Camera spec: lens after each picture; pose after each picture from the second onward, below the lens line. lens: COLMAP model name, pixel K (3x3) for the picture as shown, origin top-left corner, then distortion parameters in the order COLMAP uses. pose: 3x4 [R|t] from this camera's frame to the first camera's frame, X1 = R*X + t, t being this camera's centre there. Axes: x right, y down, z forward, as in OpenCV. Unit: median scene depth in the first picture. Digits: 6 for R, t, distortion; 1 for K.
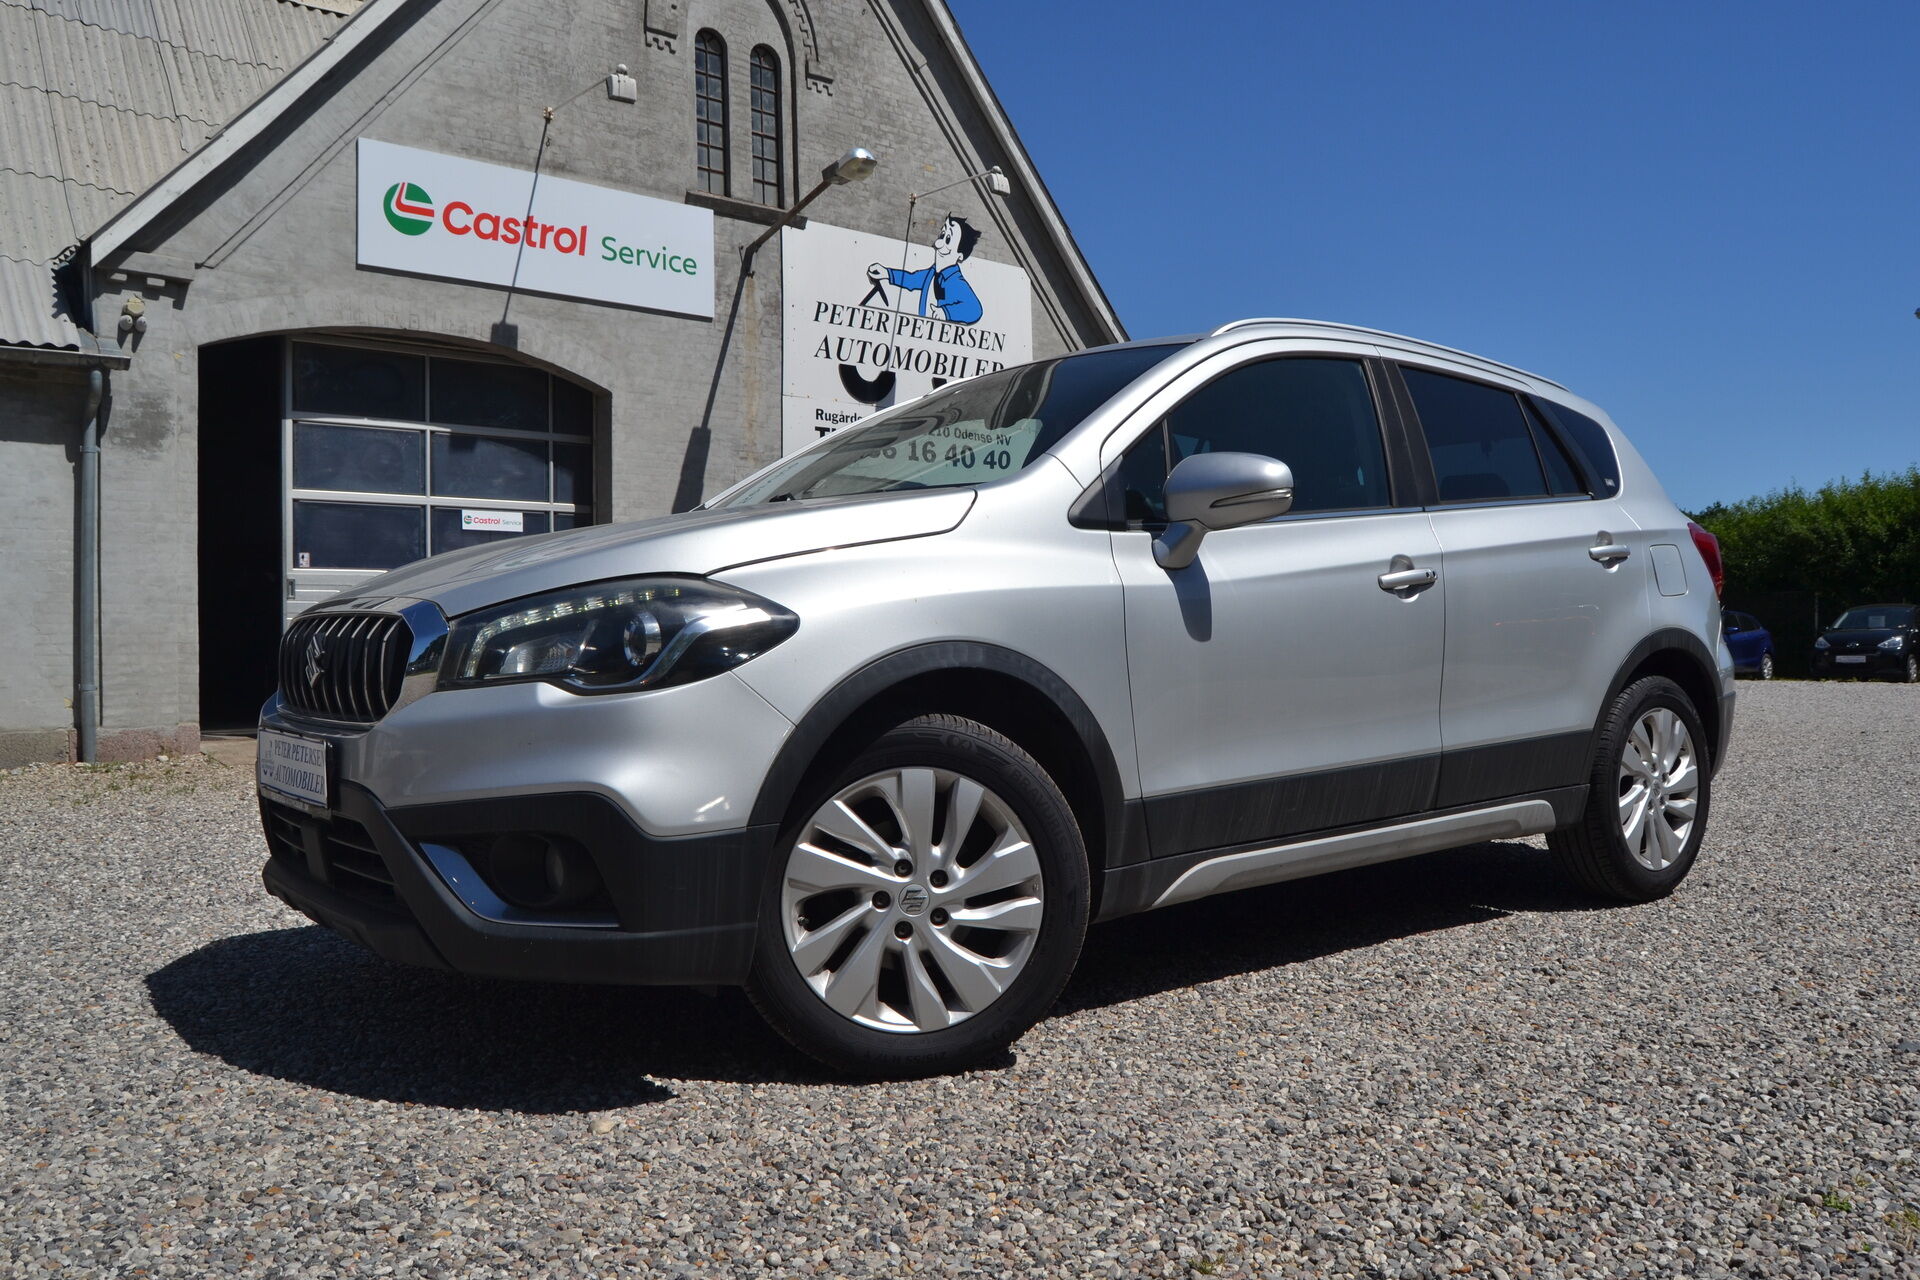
lens RADIAL K [[1506.7, 0, 961.8], [0, 1506.7, 638.3], [0, 0, 1]] dist [-0.100251, 0.037402]
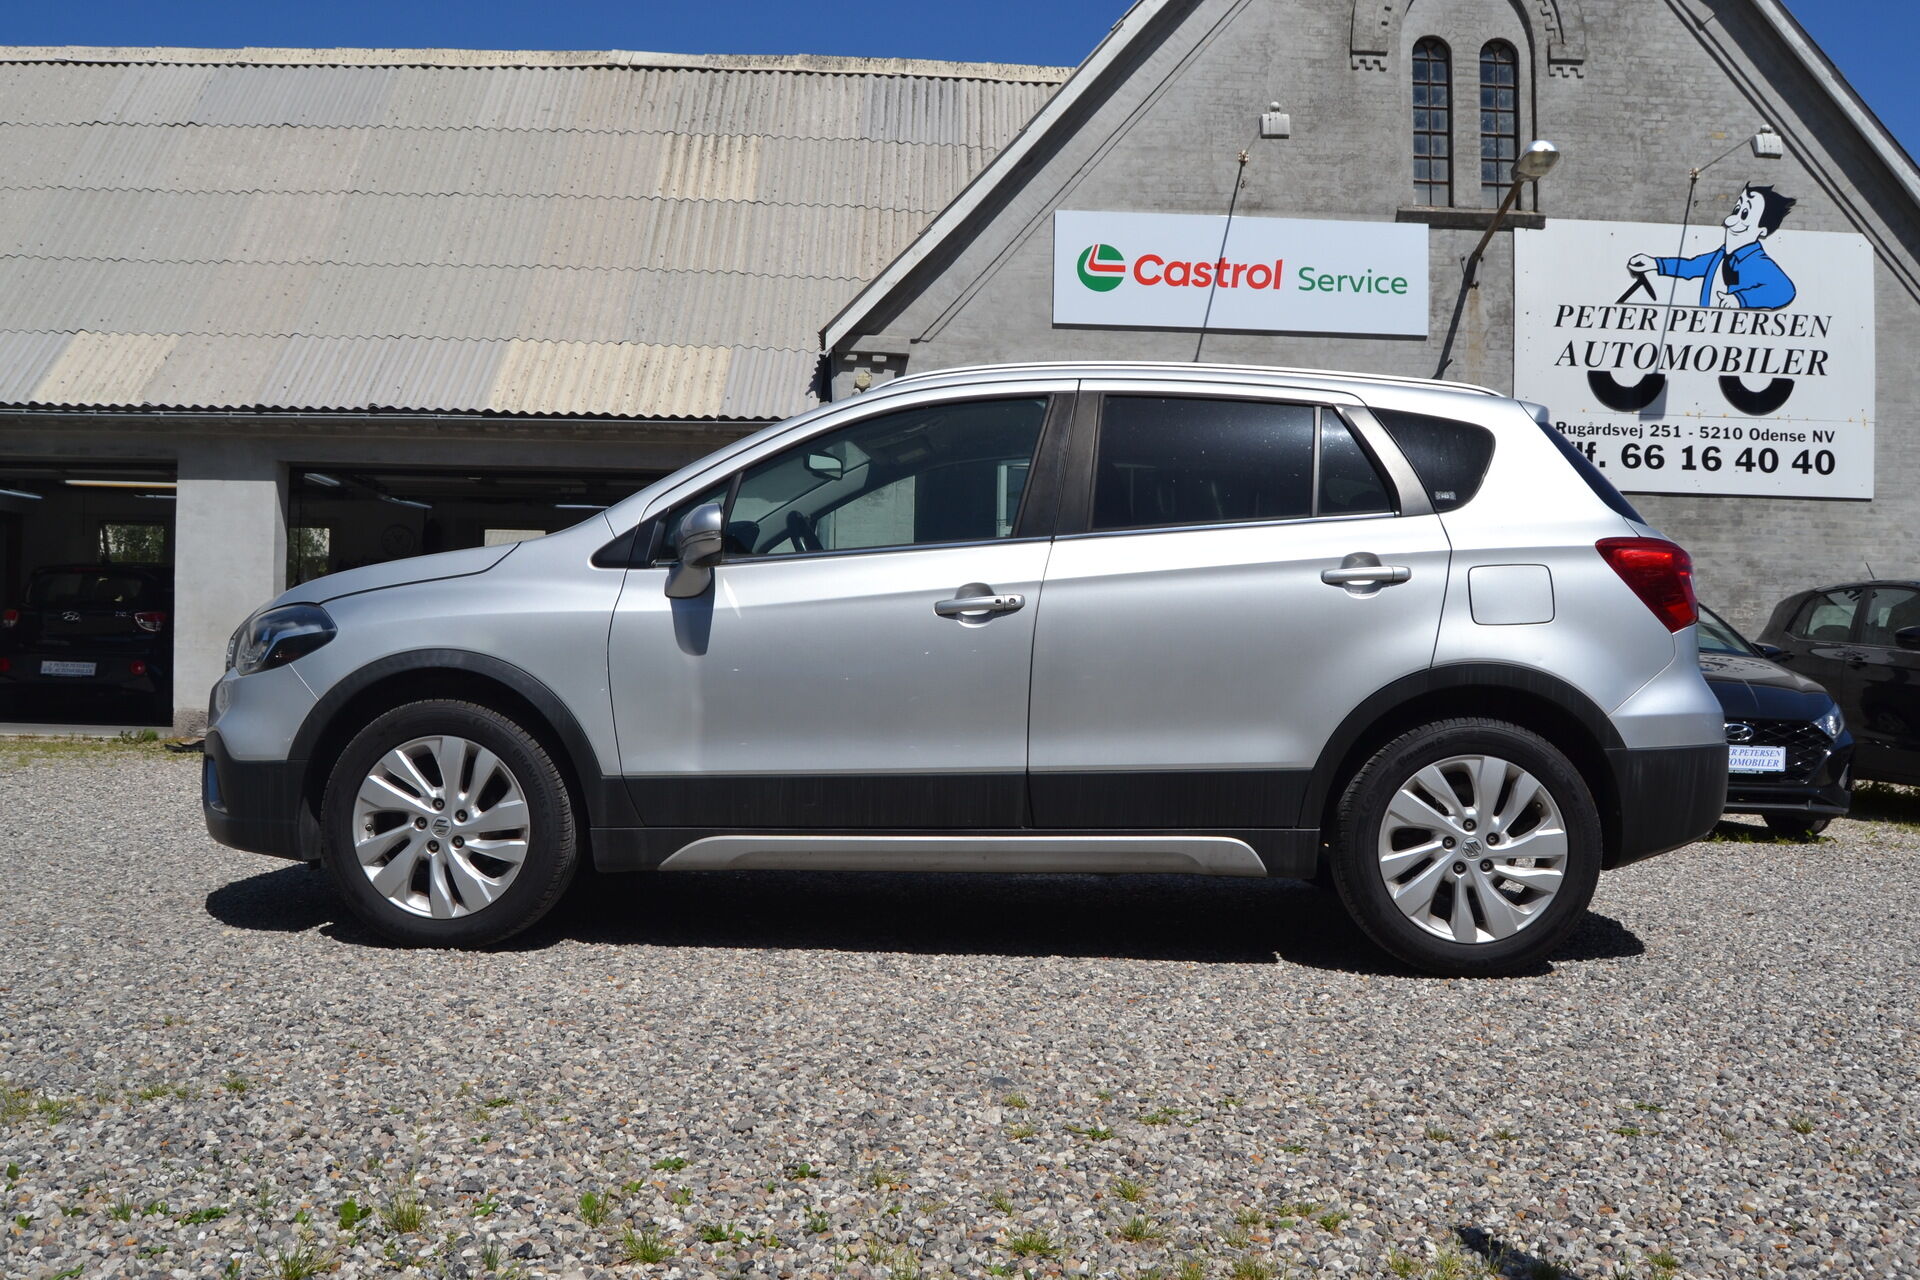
lens RADIAL K [[1595.2, 0, 955.7], [0, 1595.2, 642.3], [0, 0, 1]] dist [-0.097426, 0.045645]
pose [[0.759521, 0.016330, -0.650278, 0.292875], [-0.026749, 0.999623, -0.006141, -0.001822], [0.649933, 0.022059, 0.759671, 0.035255]]
